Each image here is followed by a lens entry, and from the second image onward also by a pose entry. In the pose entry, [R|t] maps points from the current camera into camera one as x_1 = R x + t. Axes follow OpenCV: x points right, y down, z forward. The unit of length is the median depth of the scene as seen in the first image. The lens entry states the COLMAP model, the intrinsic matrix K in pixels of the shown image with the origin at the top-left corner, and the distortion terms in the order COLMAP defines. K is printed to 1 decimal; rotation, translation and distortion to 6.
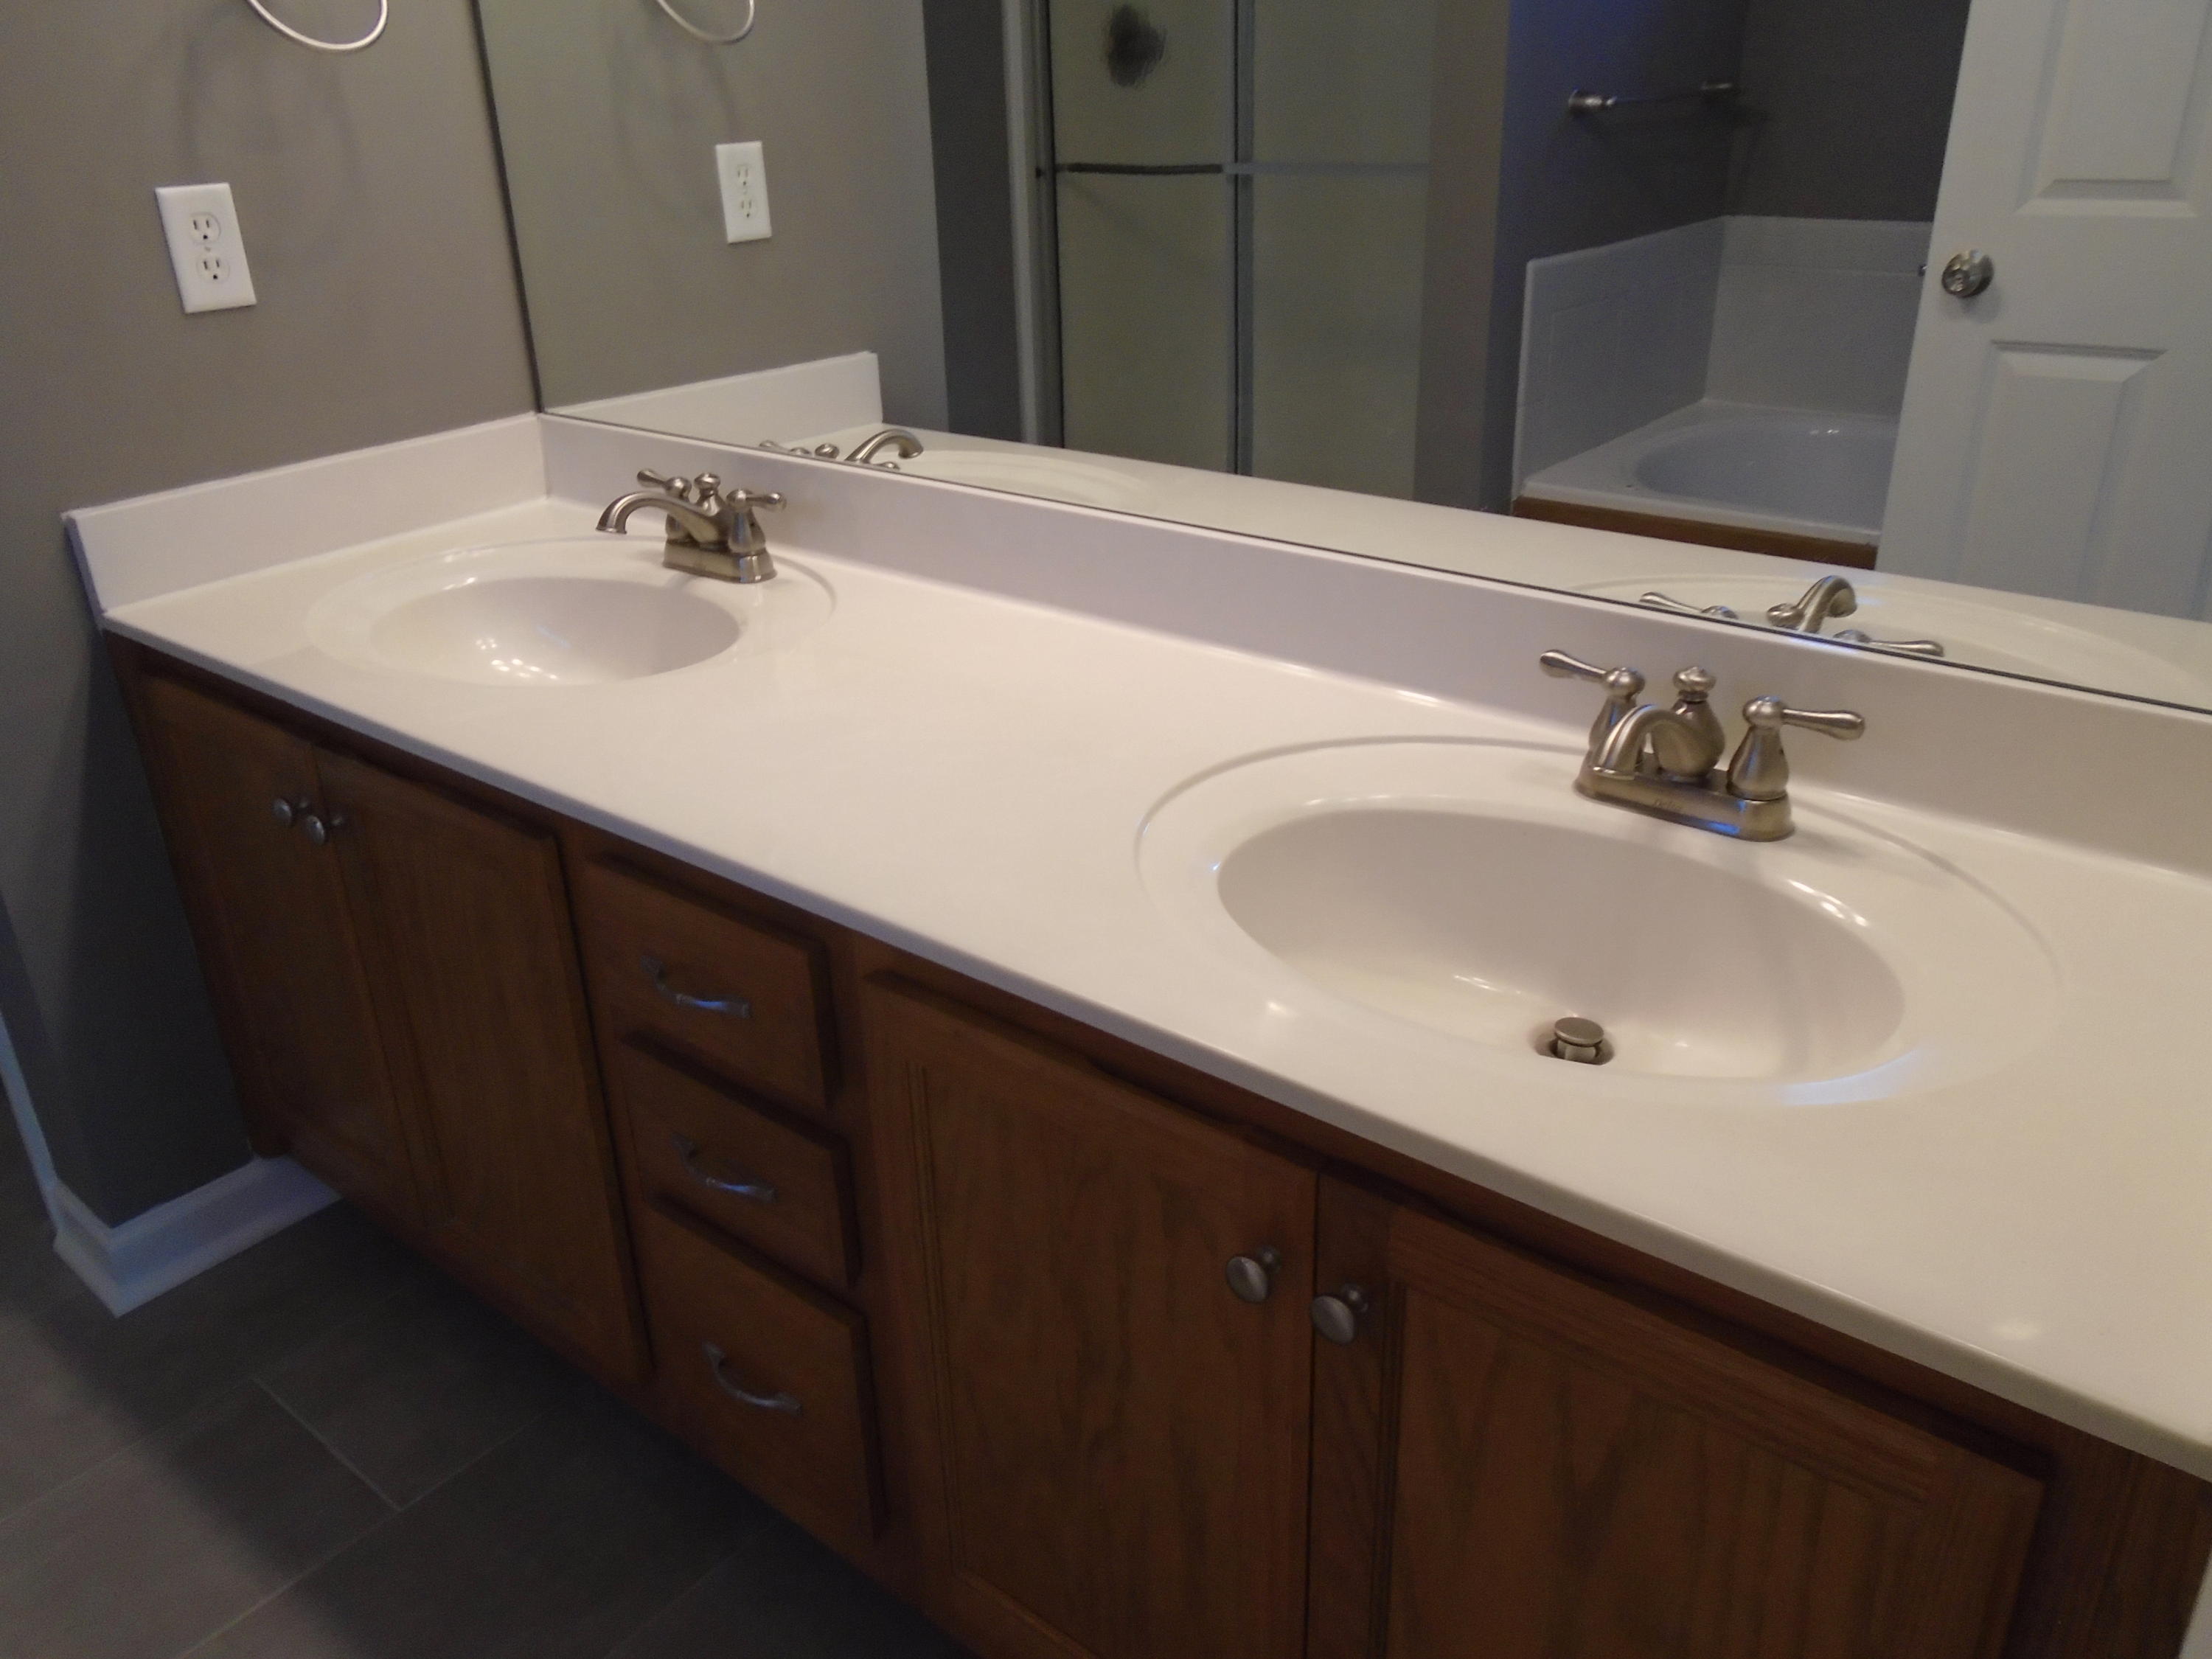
lens RADIAL K [[1706.5, 0, 1106.6], [0, 1706.5, 828.4], [0, 0, 1]] dist [-0.006636, -0.001255]
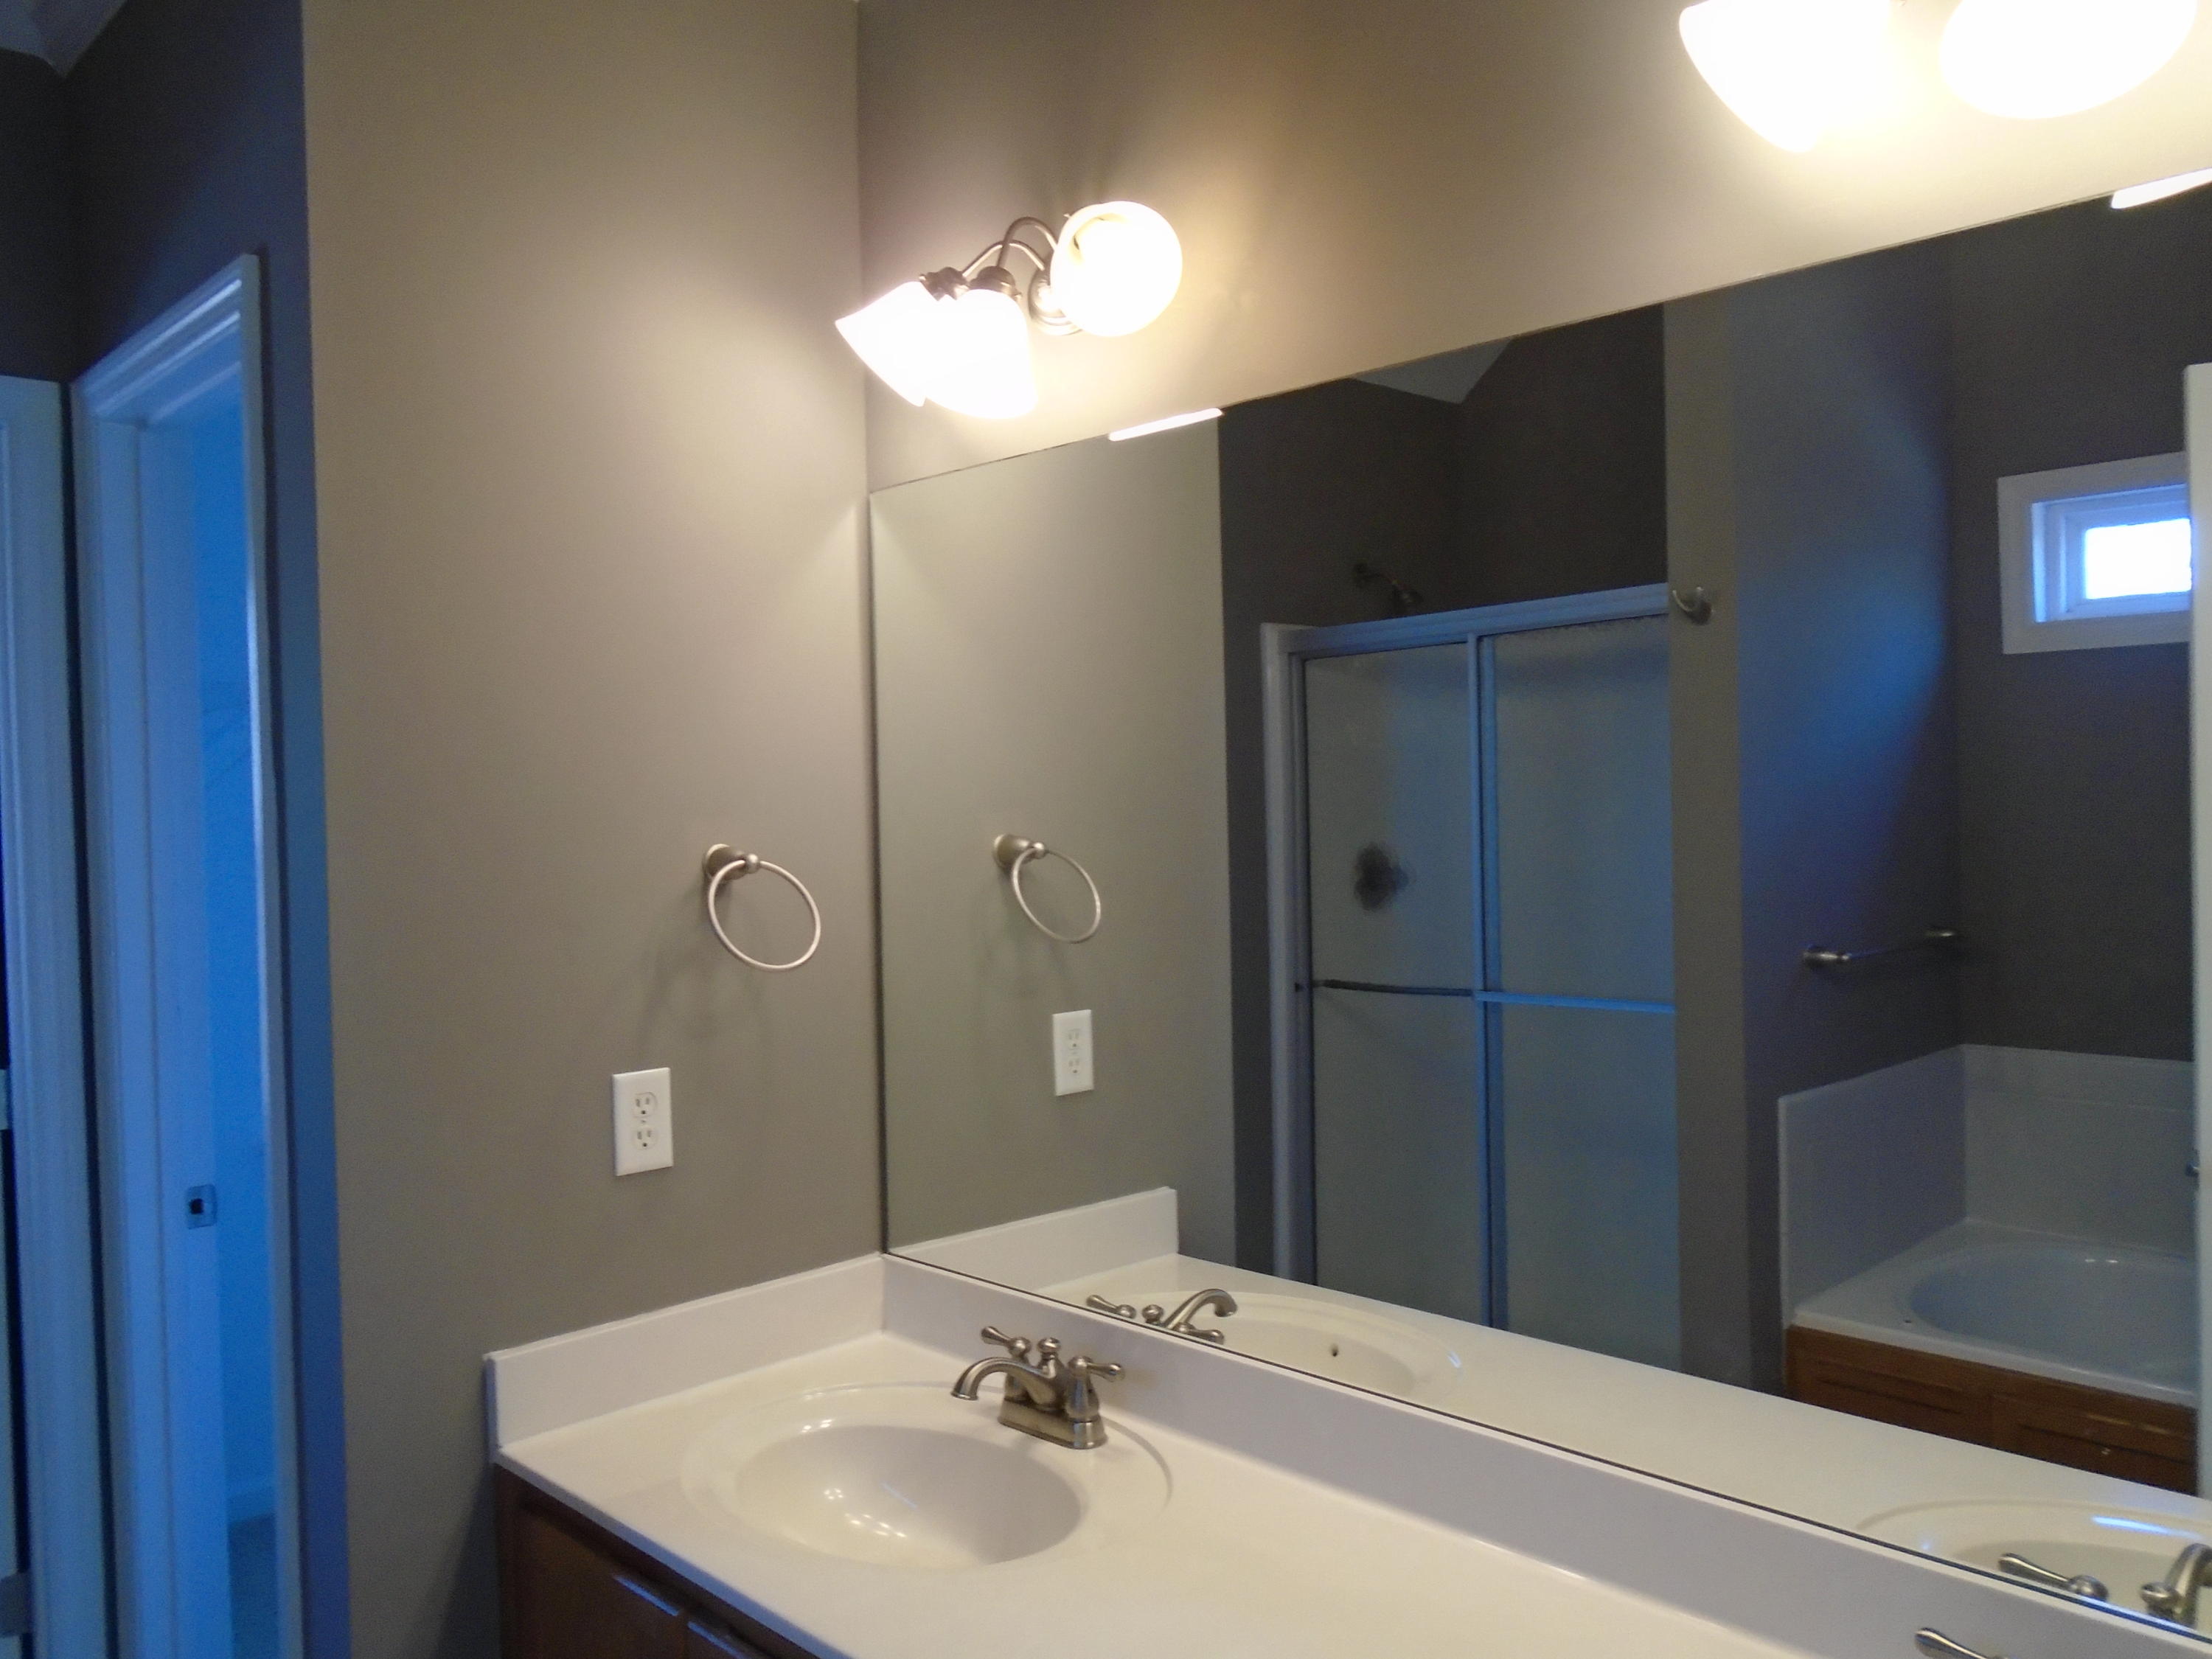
lens RADIAL K [[1706.5, 0, 1105.4], [0, 1706.5, 829.6], [0, 0, 1]] dist [-0.006636, -0.001255]
pose [[0.992894, 0.012872, -0.118305, -0.070099], [-0.059421, 0.914960, -0.399147, -0.068505], [0.103107, 0.403340, 0.909223, -0.102108]]
